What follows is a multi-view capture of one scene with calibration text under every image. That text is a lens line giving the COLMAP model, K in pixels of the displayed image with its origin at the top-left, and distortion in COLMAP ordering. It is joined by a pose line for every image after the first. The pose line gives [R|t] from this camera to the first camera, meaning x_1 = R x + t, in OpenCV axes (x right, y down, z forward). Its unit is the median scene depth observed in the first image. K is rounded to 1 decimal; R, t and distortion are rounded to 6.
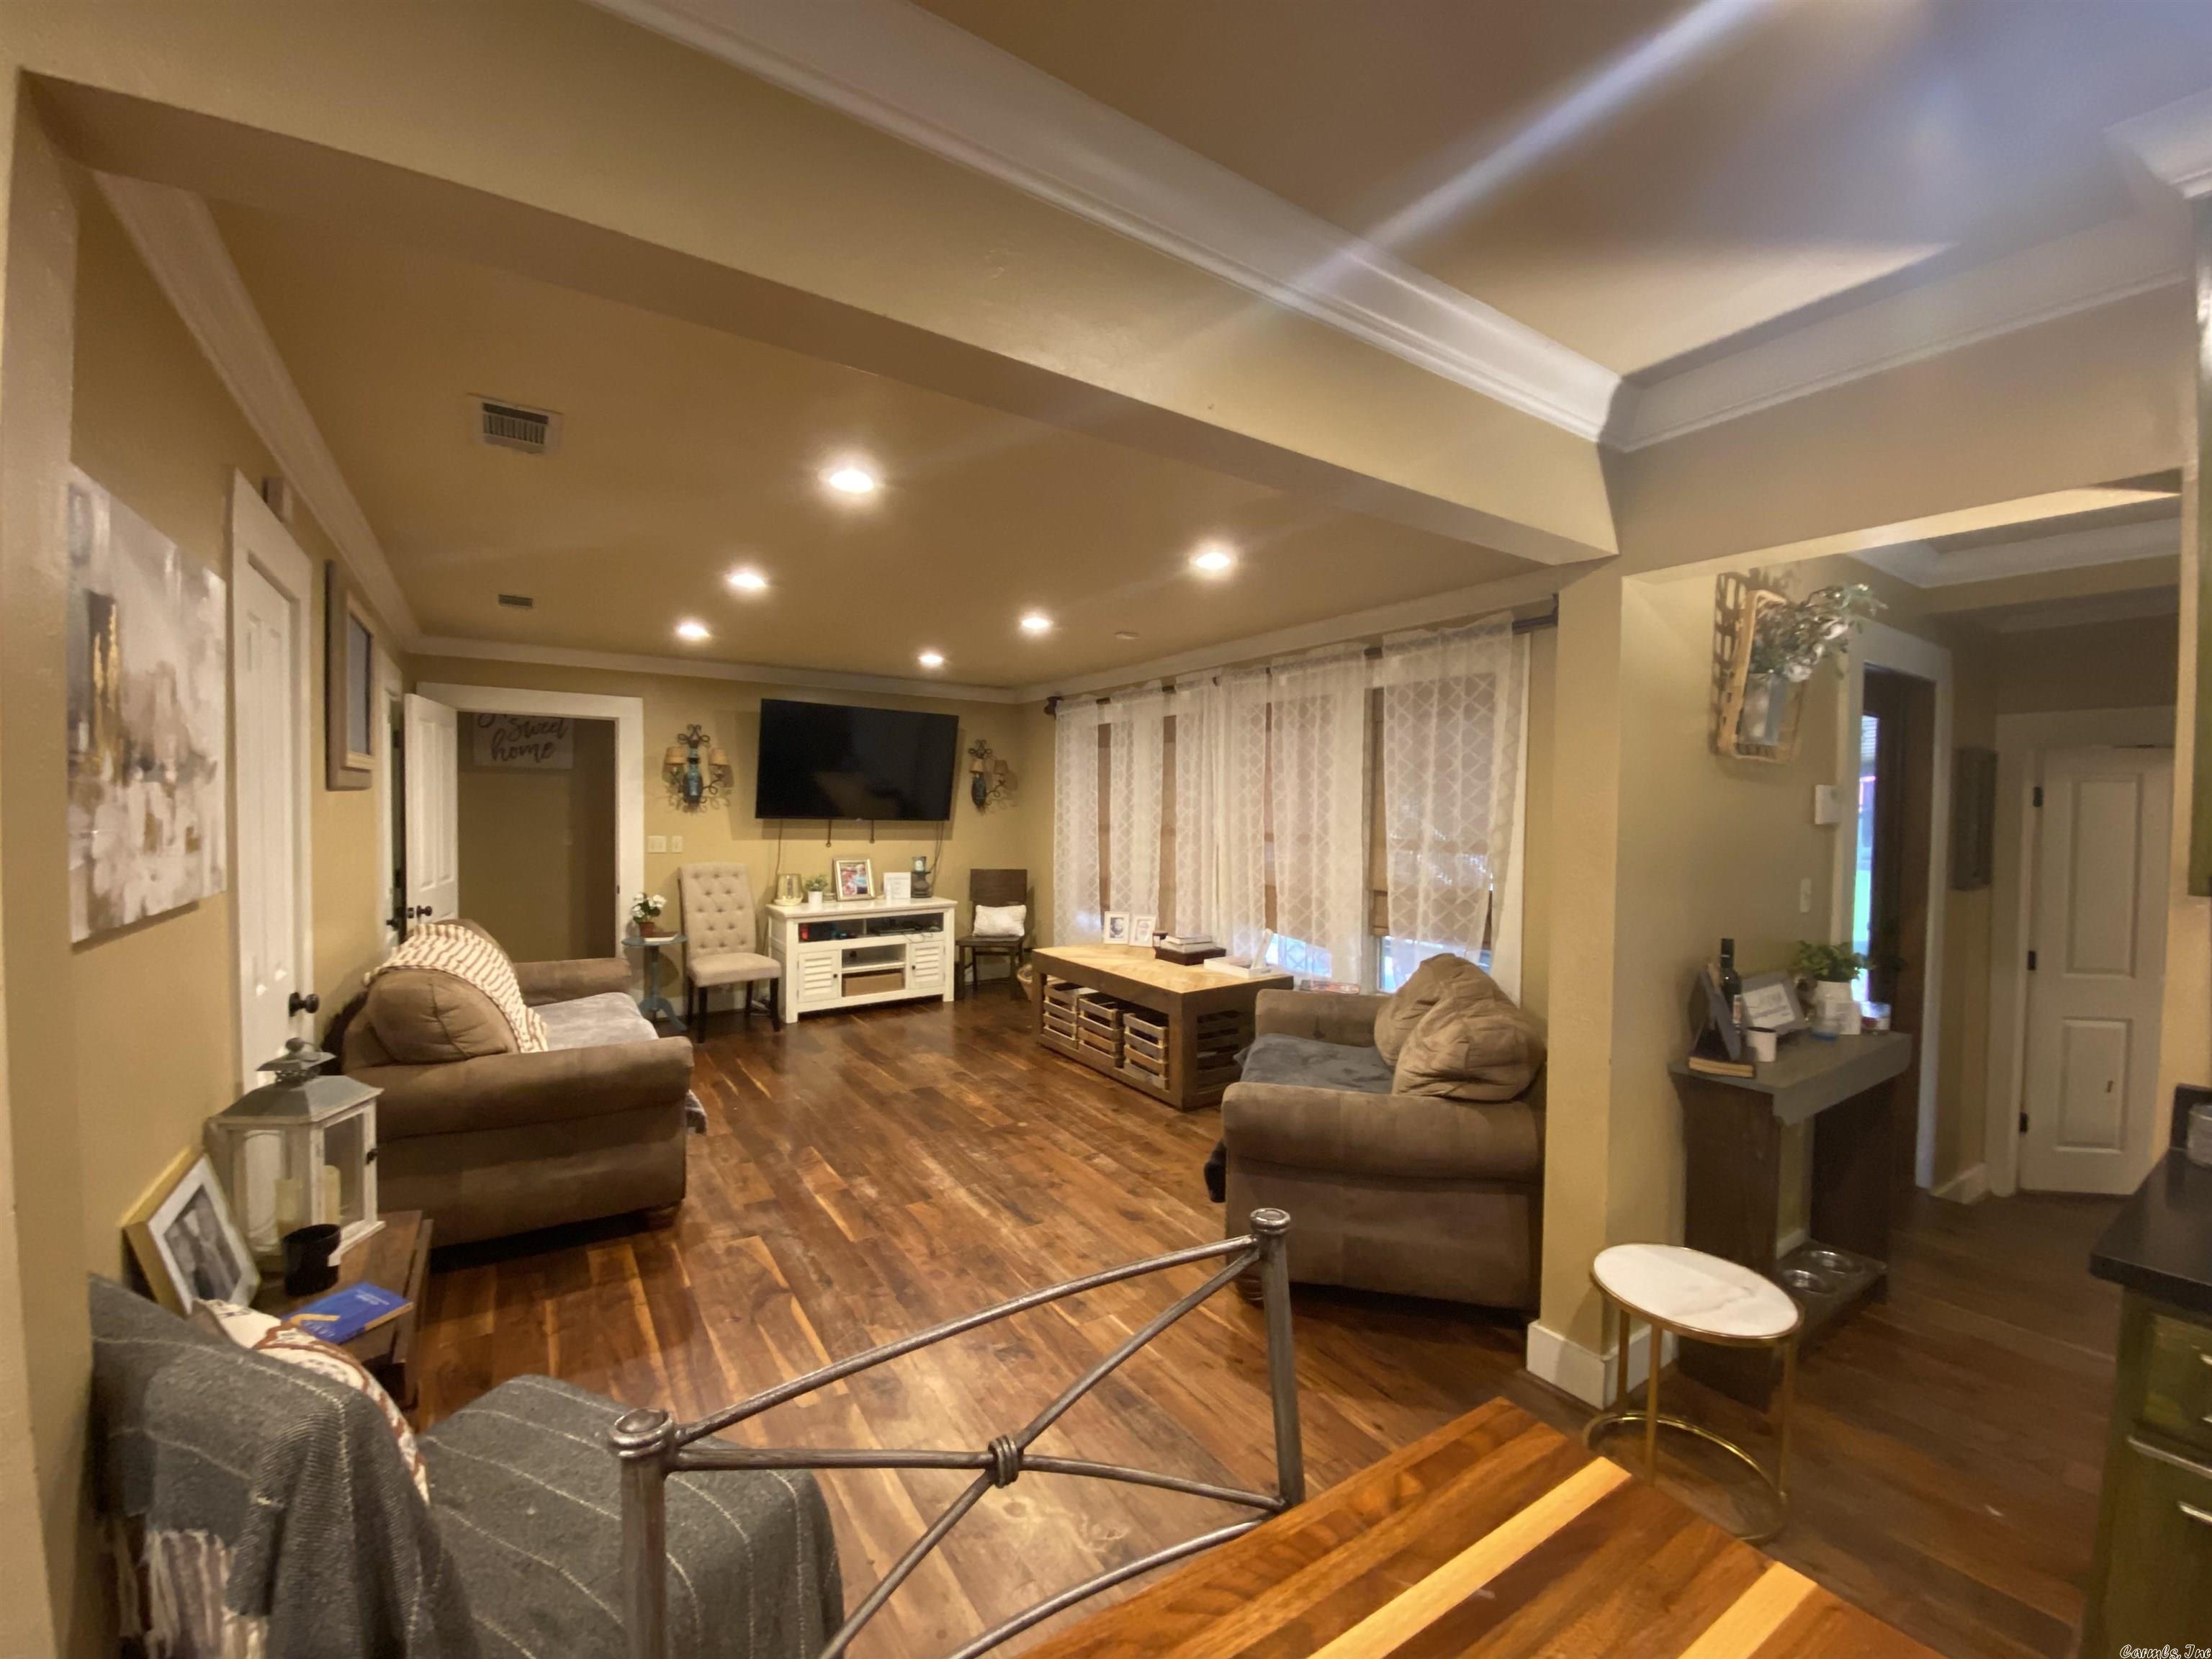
lens RADIAL K [[894.5, 0, 1072.5], [0, 894.5, 826.6], [0, 0, 1]] dist [-0.015503, -0.004039]
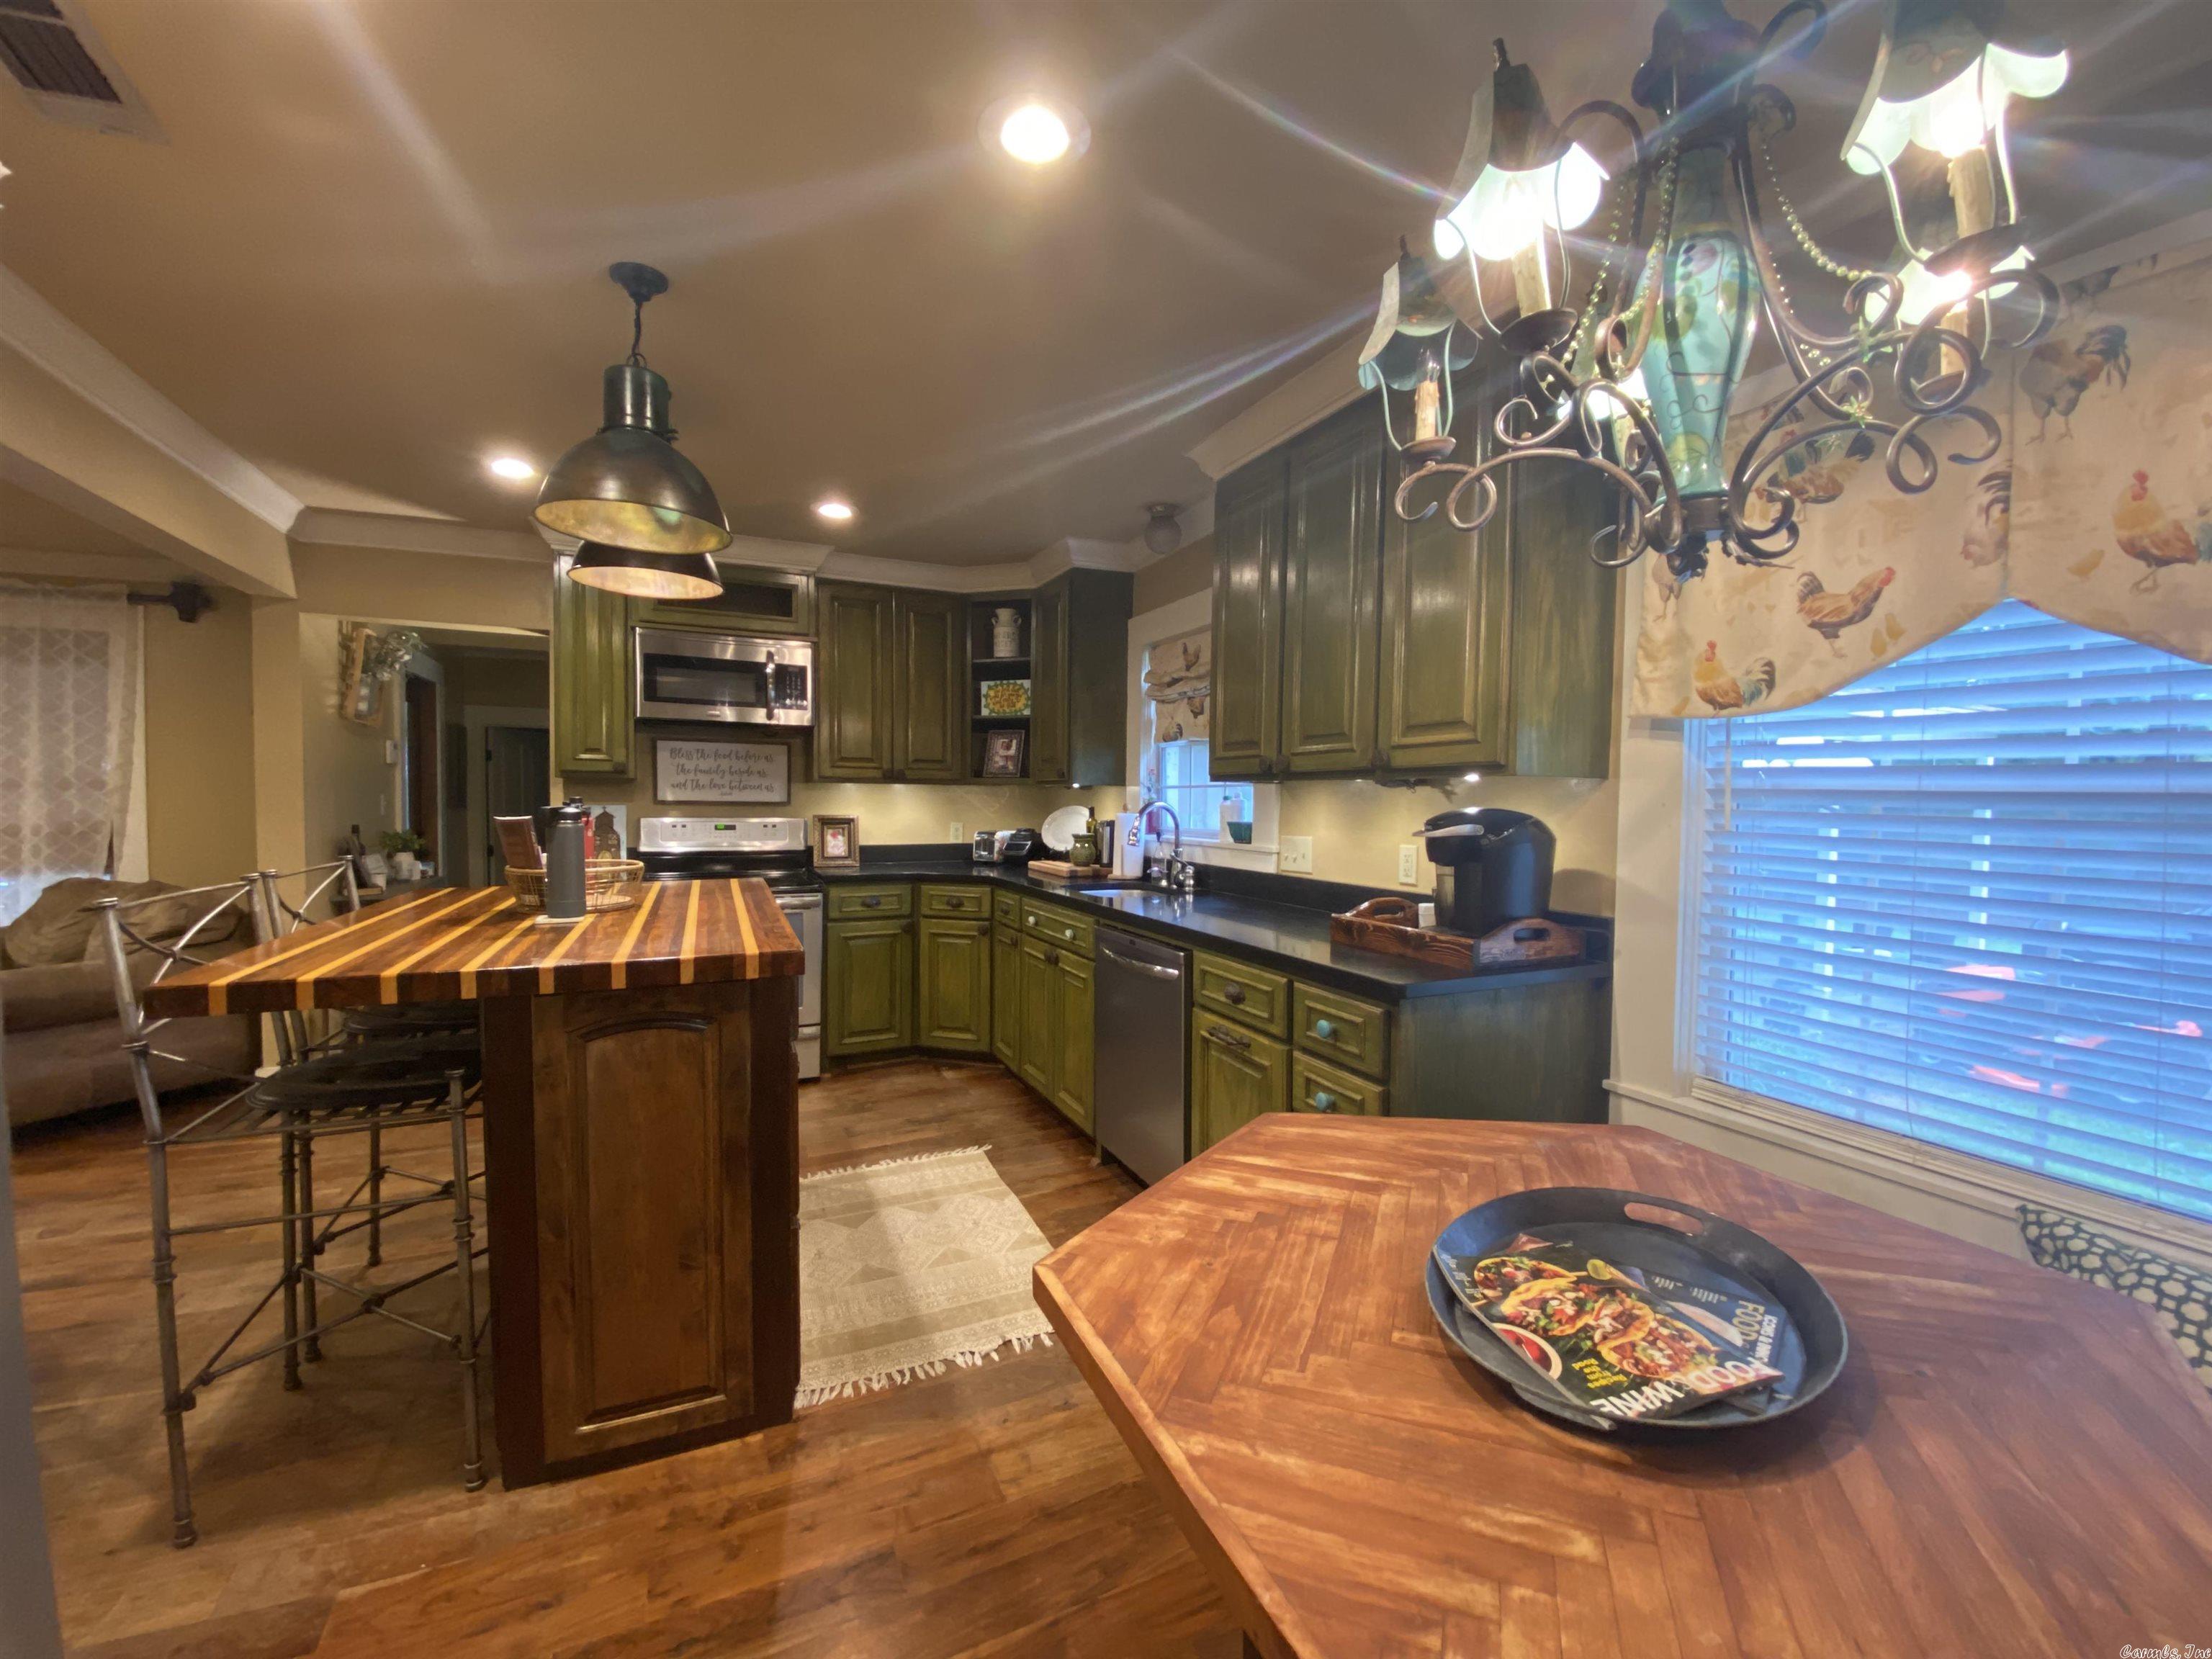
lens RADIAL K [[894.5, 0, 1110.6], [0, 894.5, 847.6], [0, 0, 1]] dist [-0.015503, -0.004039]
pose [[0.124605, -0.055846, 0.990634, -0.826879], [0.010072, 0.998435, 0.055019, 0.095216], [-0.992155, 0.003122, 0.124972, -0.724124]]
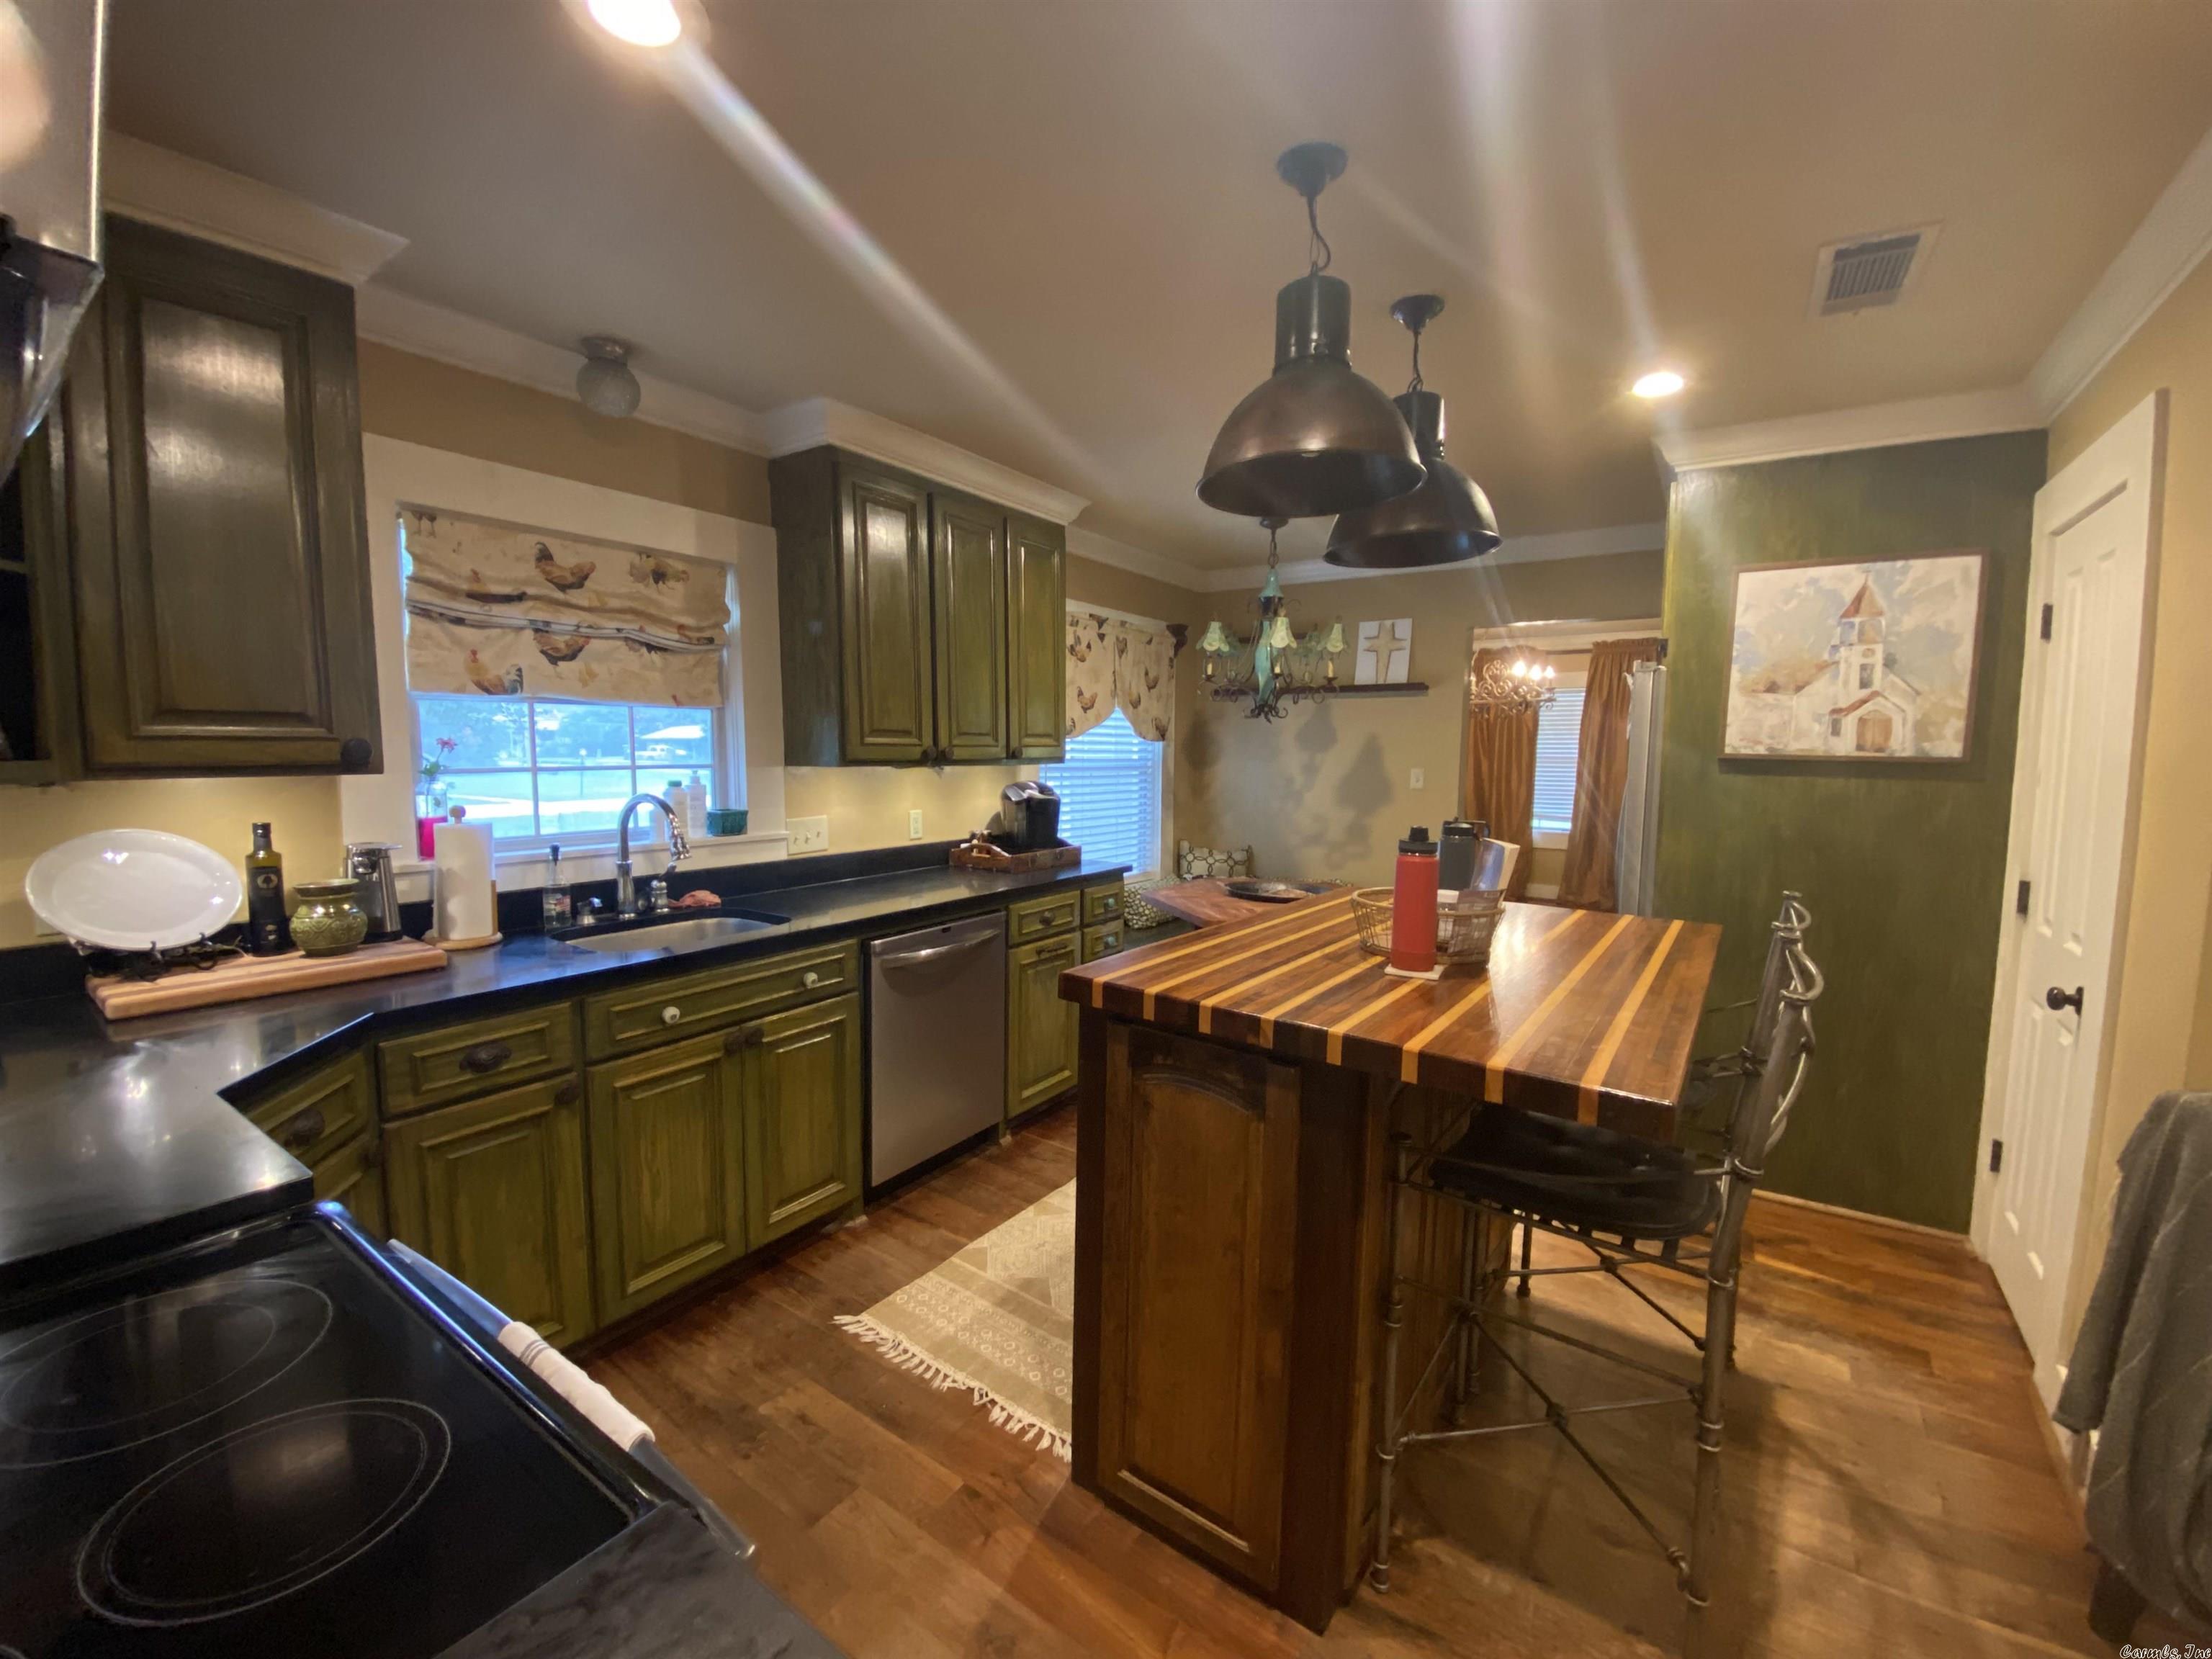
lens RADIAL K [[894.5, 0, 1066.0], [0, 894.5, 844.3], [0, 0, 1]] dist [-0.015503, -0.004039]
pose [[-0.928047, 0.026114, -0.371547, 0.616130], [-0.023334, 0.991504, 0.127970, 0.015663], [0.371732, 0.127431, -0.919552, 0.527947]]
